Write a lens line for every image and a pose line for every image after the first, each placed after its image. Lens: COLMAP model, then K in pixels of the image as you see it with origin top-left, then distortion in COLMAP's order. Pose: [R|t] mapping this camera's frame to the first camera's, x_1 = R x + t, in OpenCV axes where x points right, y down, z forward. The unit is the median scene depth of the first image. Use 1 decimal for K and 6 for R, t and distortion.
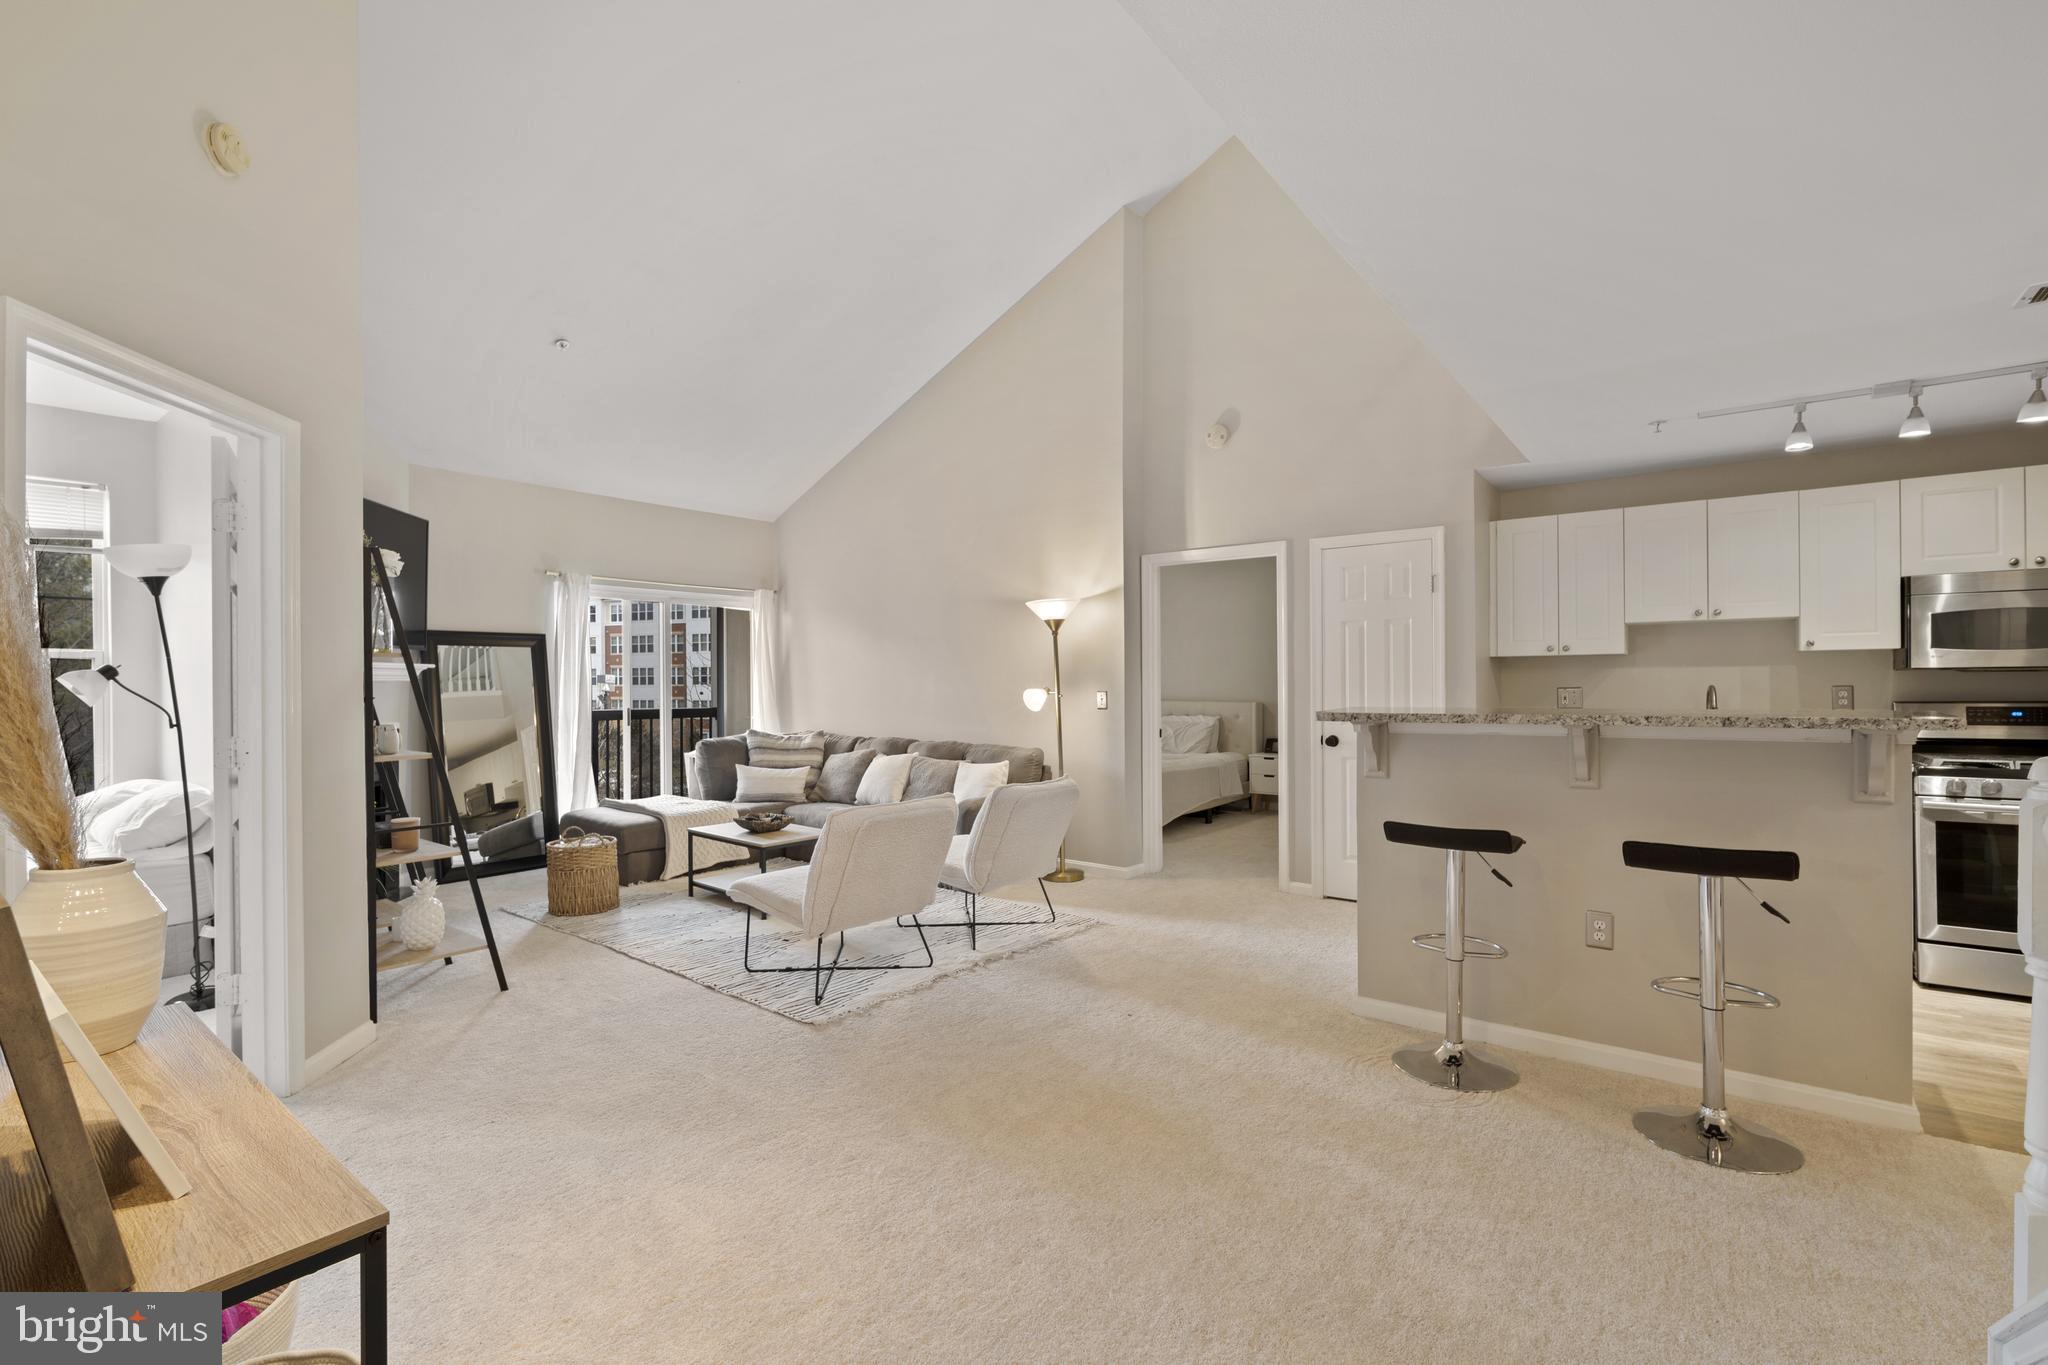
lens RADIAL K [[905.5, 0, 1036.6], [0, 905.5, 681.9], [0, 0, 1]] dist [-0.012029, 0.003583]
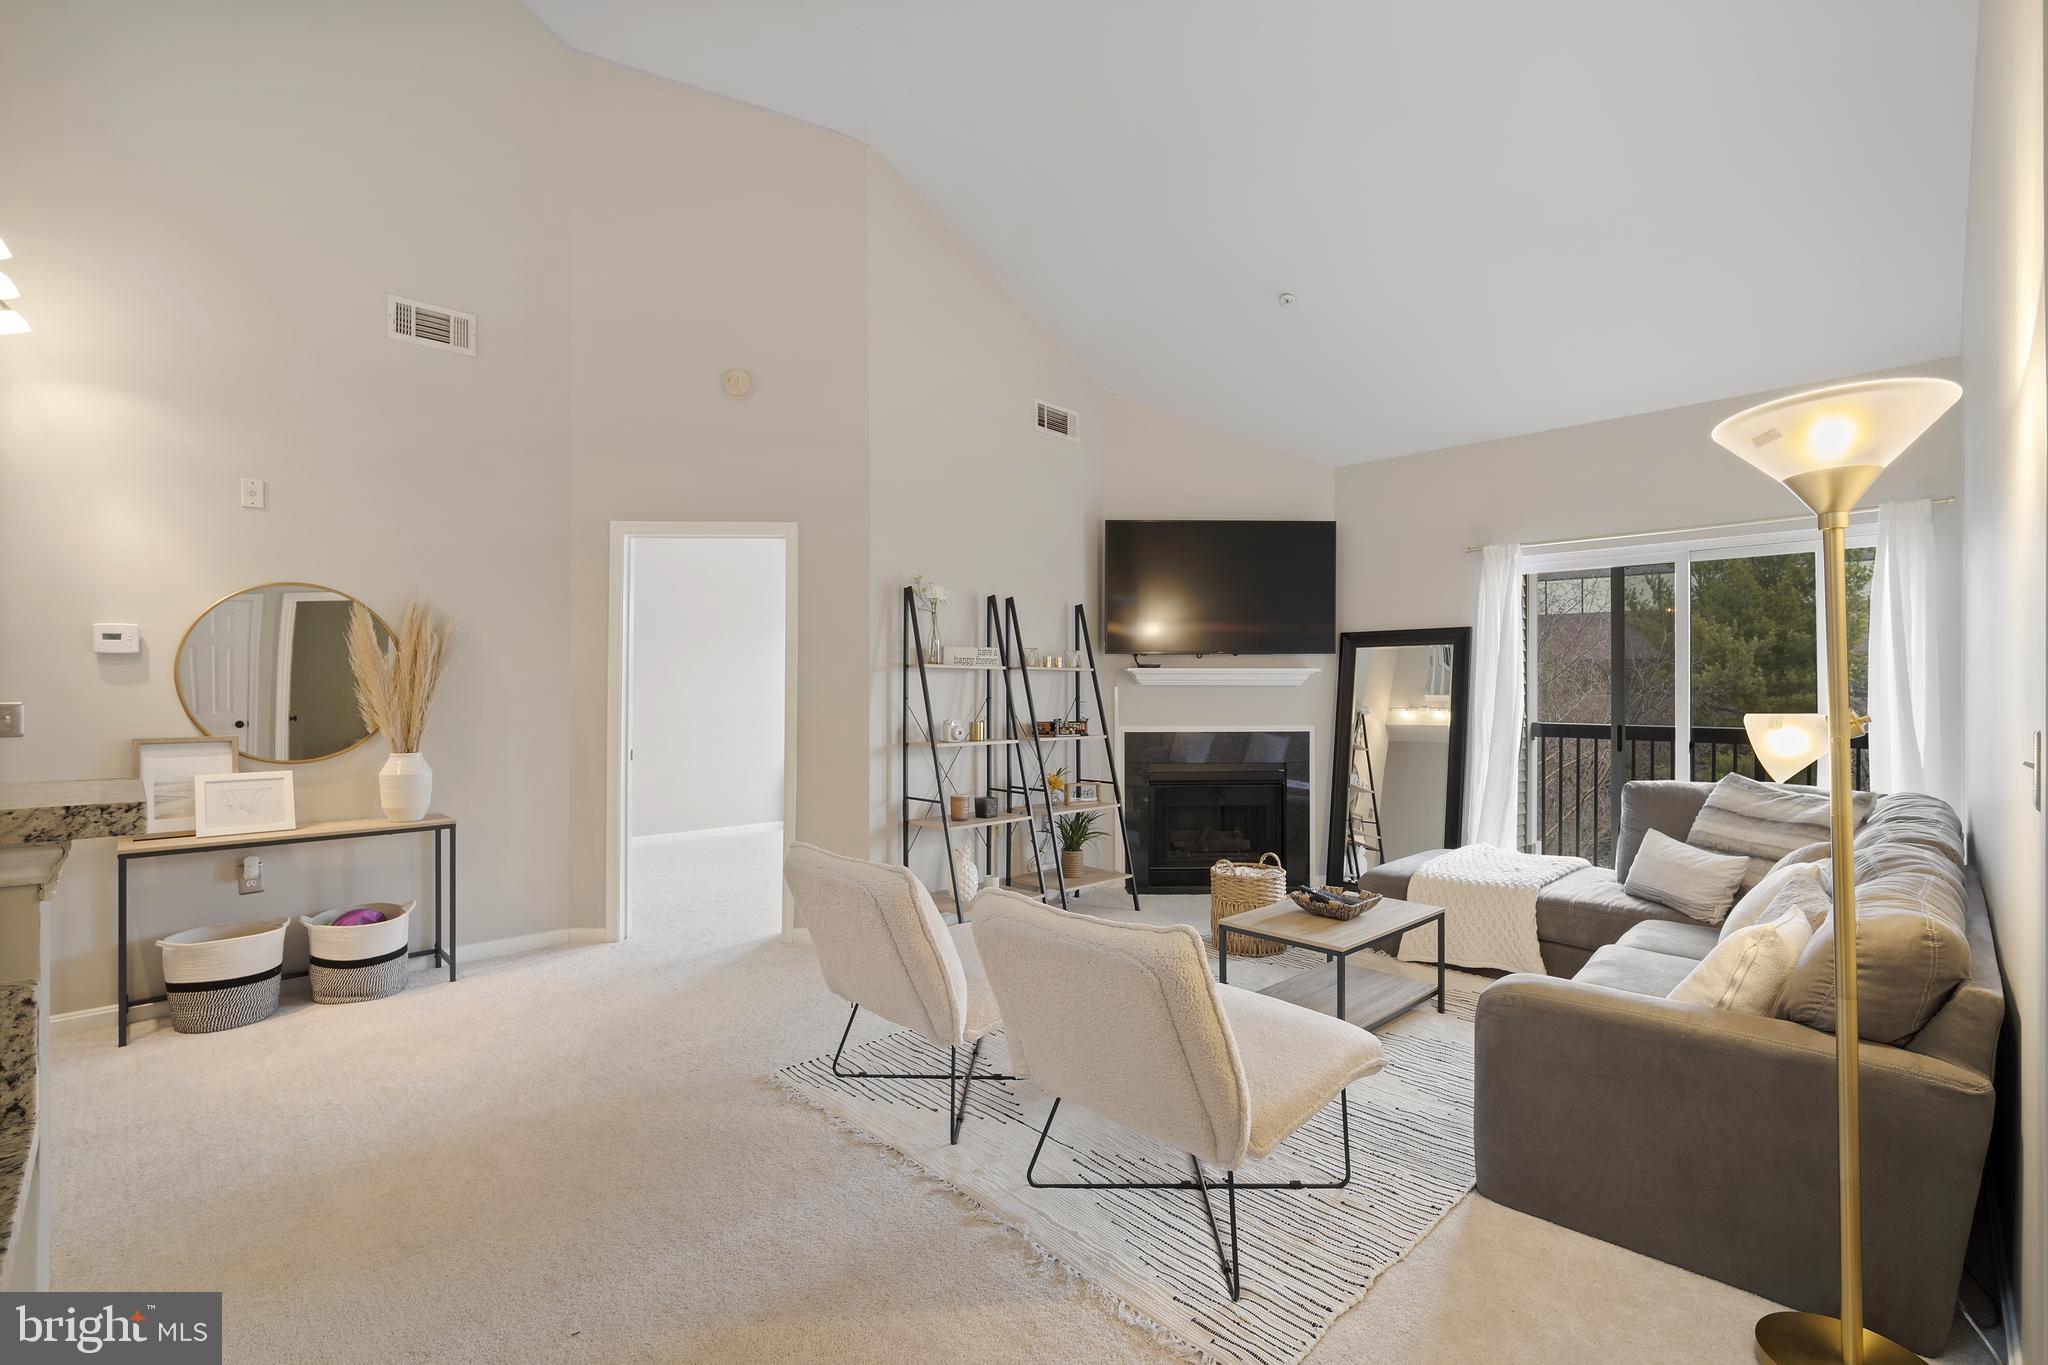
lens RADIAL K [[905.5, 0, 1027.5], [0, 905.5, 681.4], [0, 0, 1]] dist [-0.012029, 0.003583]
pose [[-0.121256, -0.000397, -0.992621, 0.414985], [-0.002315, 0.999997, -0.000117, -0.003880], [0.992619, 0.002284, -0.121257, 0.944824]]
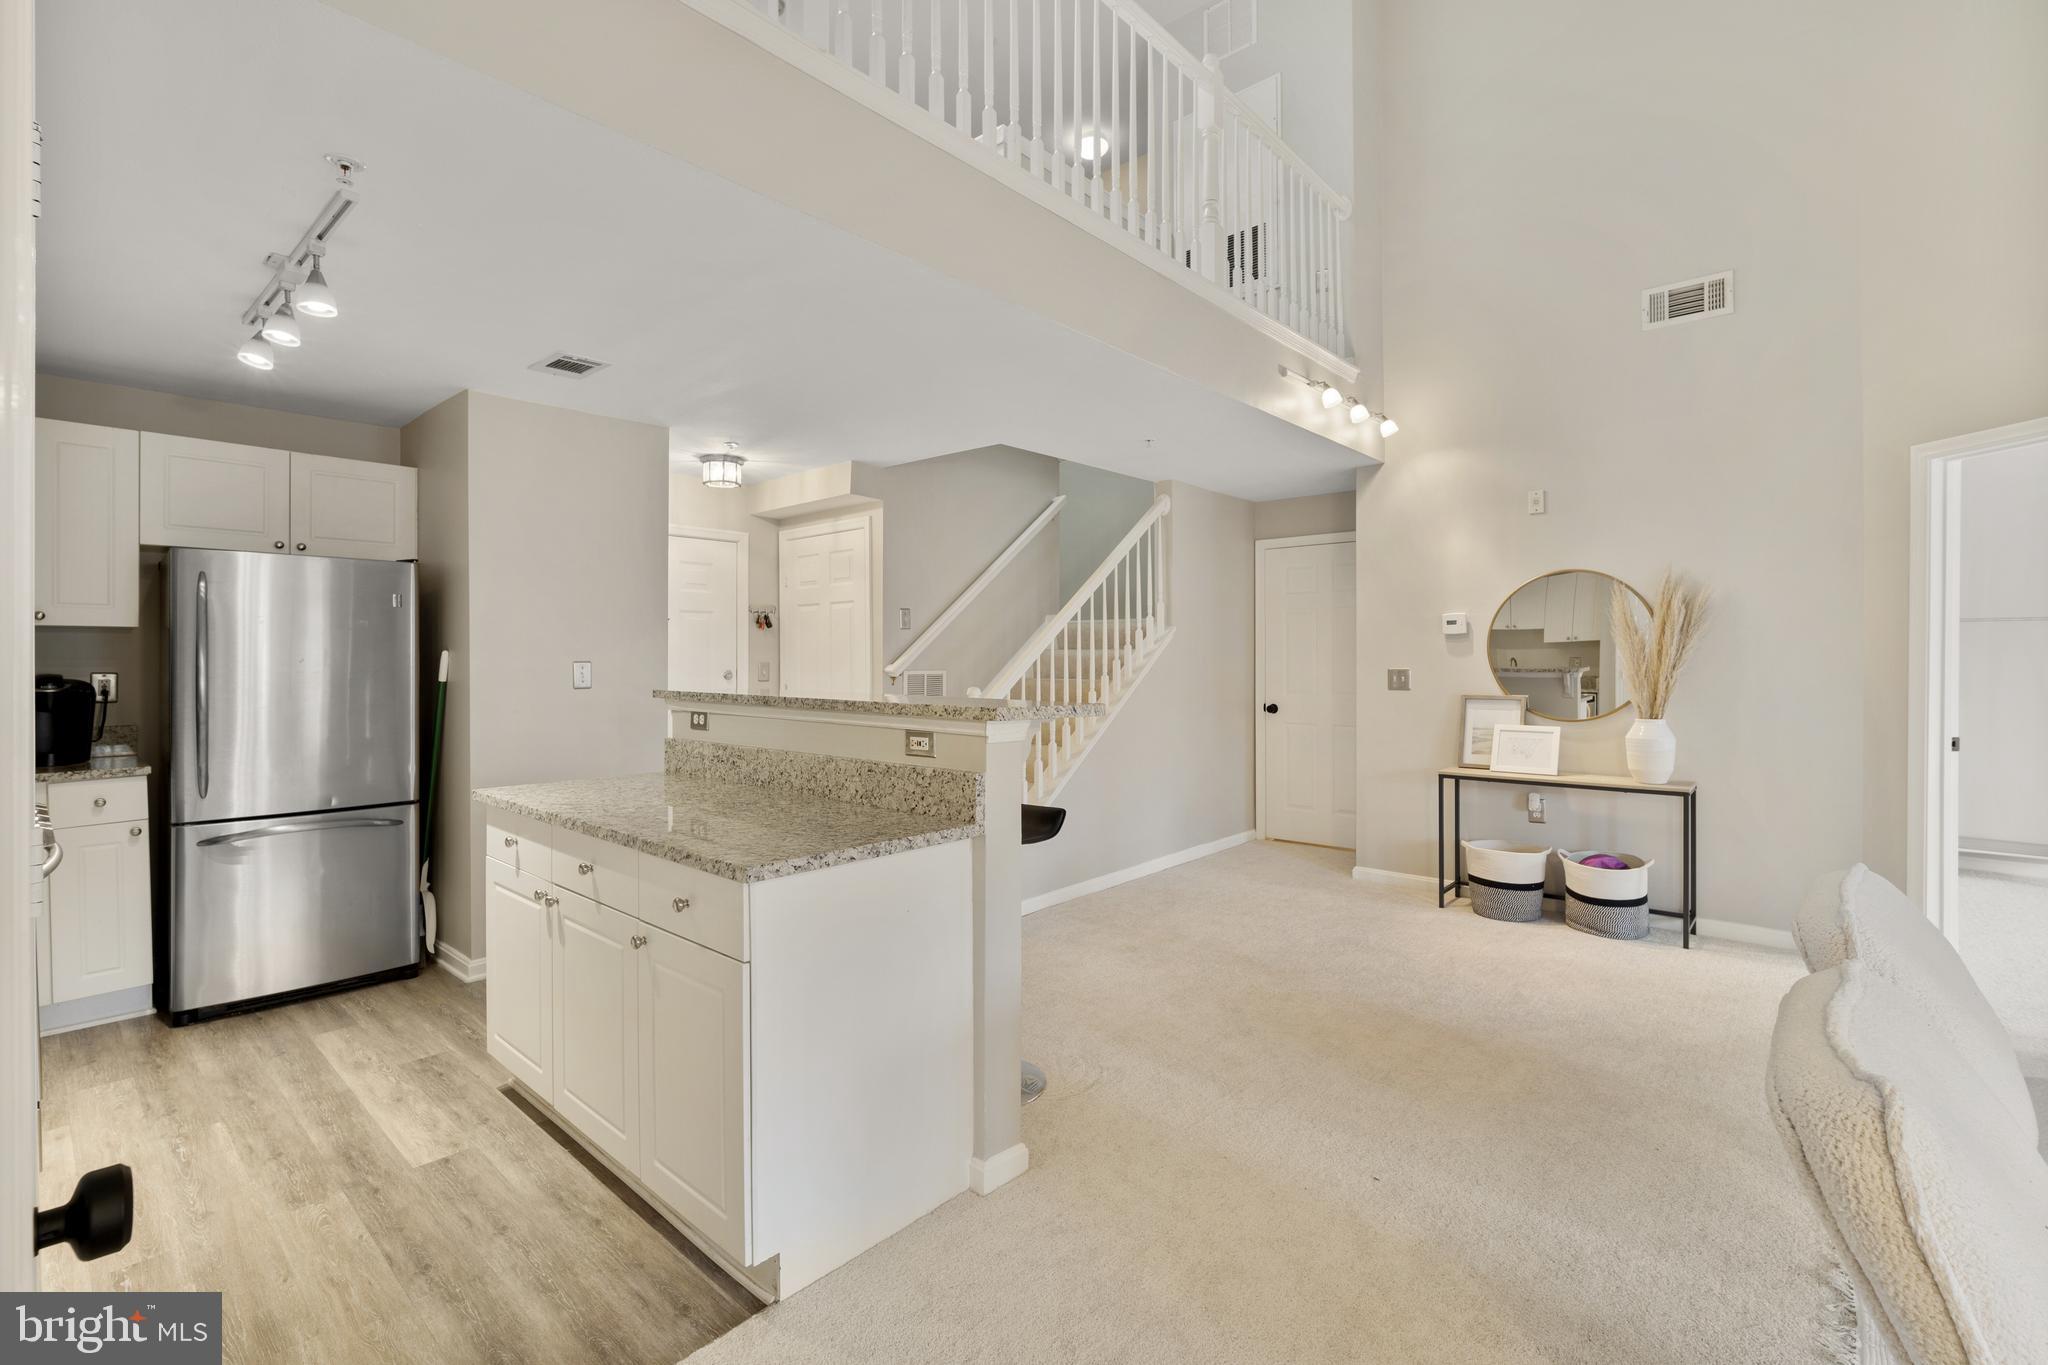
lens RADIAL K [[905.5, 0, 1029.7], [0, 905.5, 664.1], [0, 0, 1]] dist [-0.012029, 0.003583]
pose [[-0.997869, 0.009073, 0.064613, 0.213658], [0.009573, 0.999927, 0.007426, -0.003157], [-0.064541, 0.008029, -0.997883, 1.187149]]
